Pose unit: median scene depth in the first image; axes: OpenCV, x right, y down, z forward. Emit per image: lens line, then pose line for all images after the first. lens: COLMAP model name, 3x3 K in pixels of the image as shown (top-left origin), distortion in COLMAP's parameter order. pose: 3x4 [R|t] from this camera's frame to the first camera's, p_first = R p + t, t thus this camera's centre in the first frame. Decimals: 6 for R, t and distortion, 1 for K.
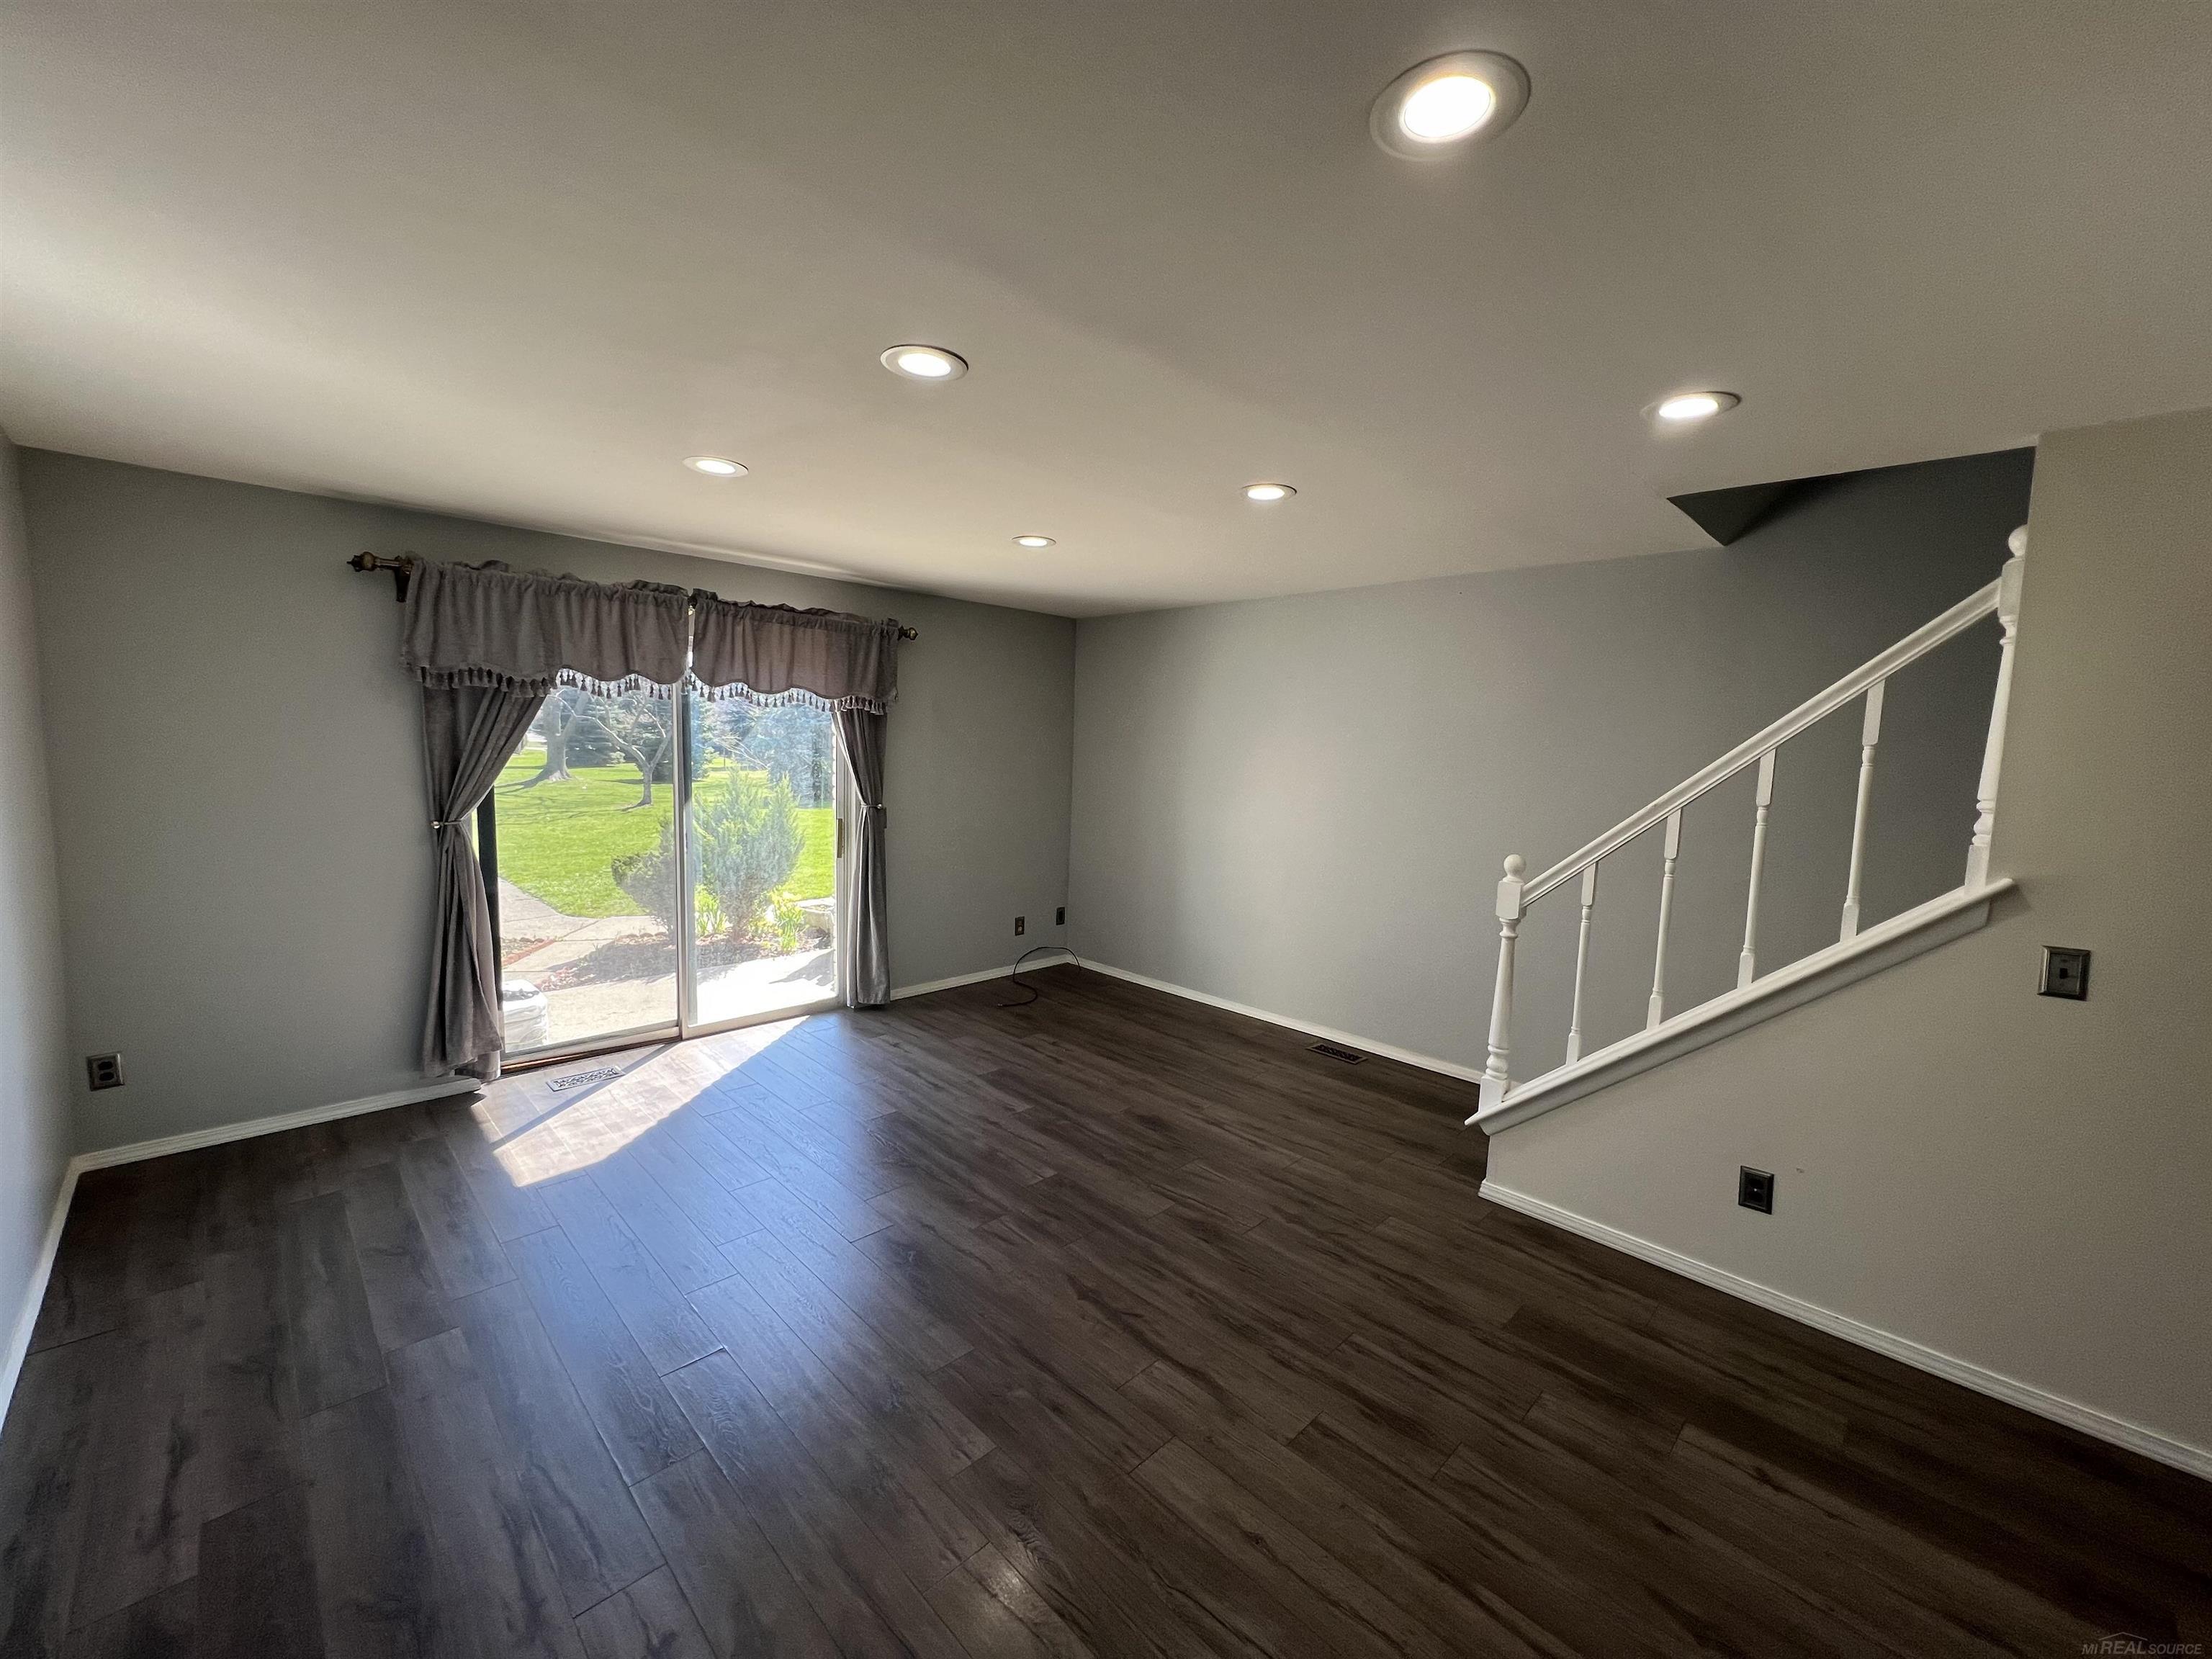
lens RADIAL K [[881.8, 0, 1108.9], [0, 881.8, 824.6], [0, 0, 1]] dist [0.000165, 0.000379]
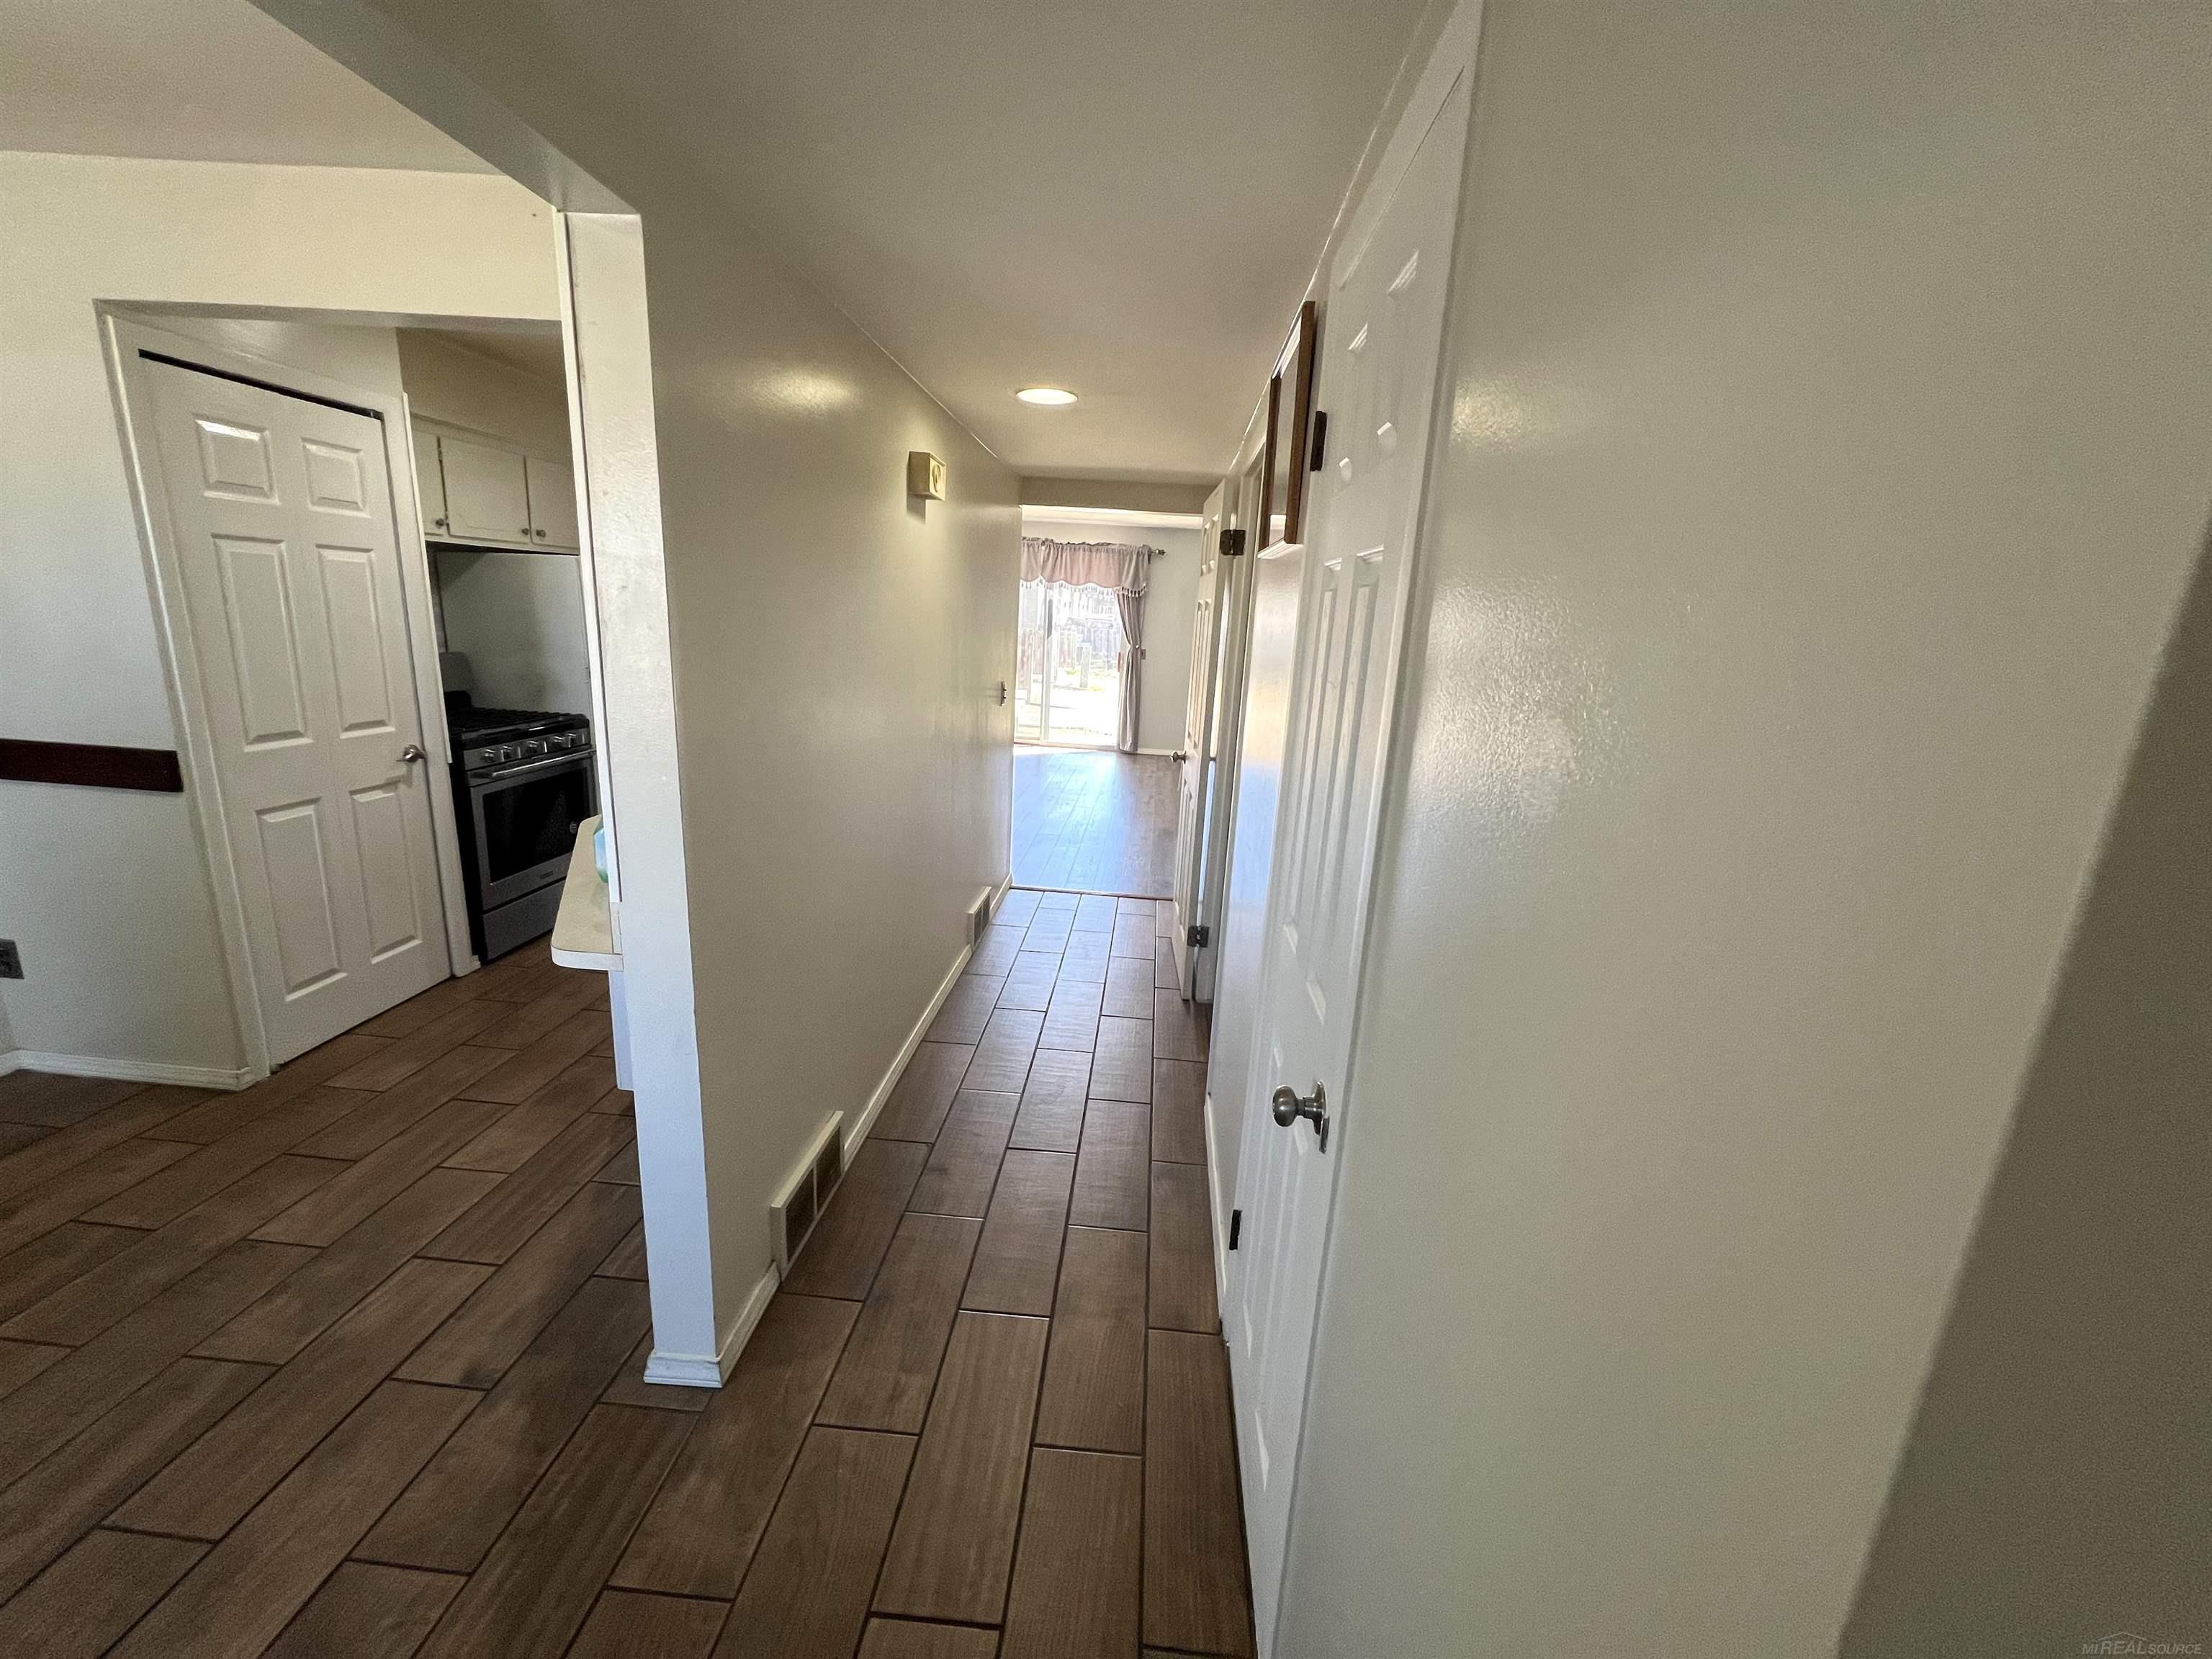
lens RADIAL K [[881.8, 0, 1105.6], [0, 881.8, 826.5], [0, 0, 1]] dist [0.000165, 0.000379]
pose [[0.654806, 0.188573, -0.731895, 1.220909], [-0.119508, 0.982025, 0.146098, 0.095944], [0.746289, -0.008199, 0.665572, -0.339180]]
